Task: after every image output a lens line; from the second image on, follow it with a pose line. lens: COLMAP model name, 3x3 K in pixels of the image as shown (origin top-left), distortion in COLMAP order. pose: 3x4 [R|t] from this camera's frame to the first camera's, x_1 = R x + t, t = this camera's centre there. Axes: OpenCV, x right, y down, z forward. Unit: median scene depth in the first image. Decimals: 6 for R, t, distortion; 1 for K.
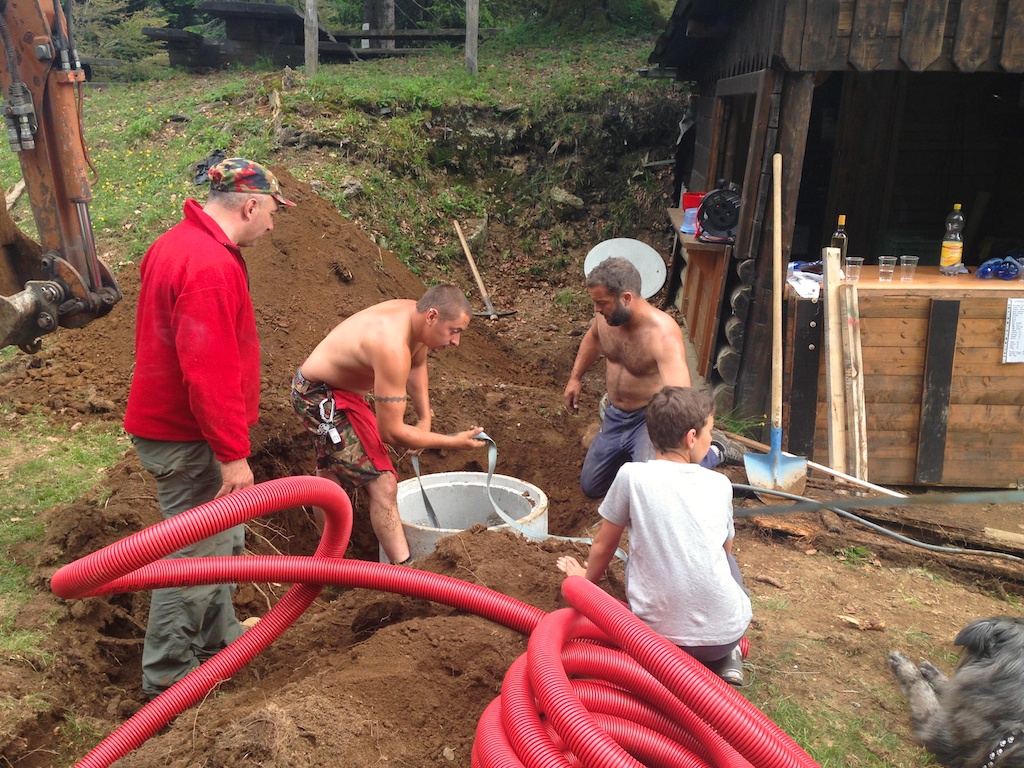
lens RADIAL K [[945.9, 0, 512.0], [0, 945.9, 384.0], [0, 0, 1]] dist [0.146883, -0.205500]
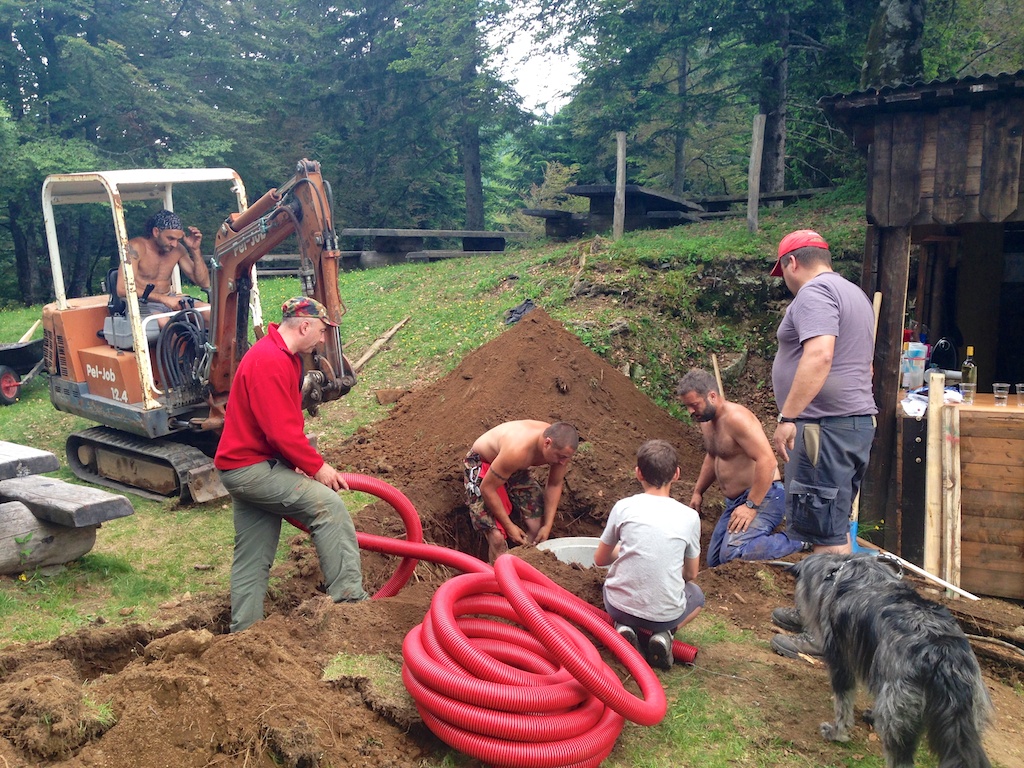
lens RADIAL K [[969.3, 0, 512.0], [0, 969.3, 384.0], [0, 0, 1]] dist [0.100186, 0.002989]
pose [[0.896634, 0.029340, -0.441800, 0.339263], [-0.098283, 0.986099, -0.133978, 0.064545], [0.431727, 0.163551, 0.887053, -0.209697]]
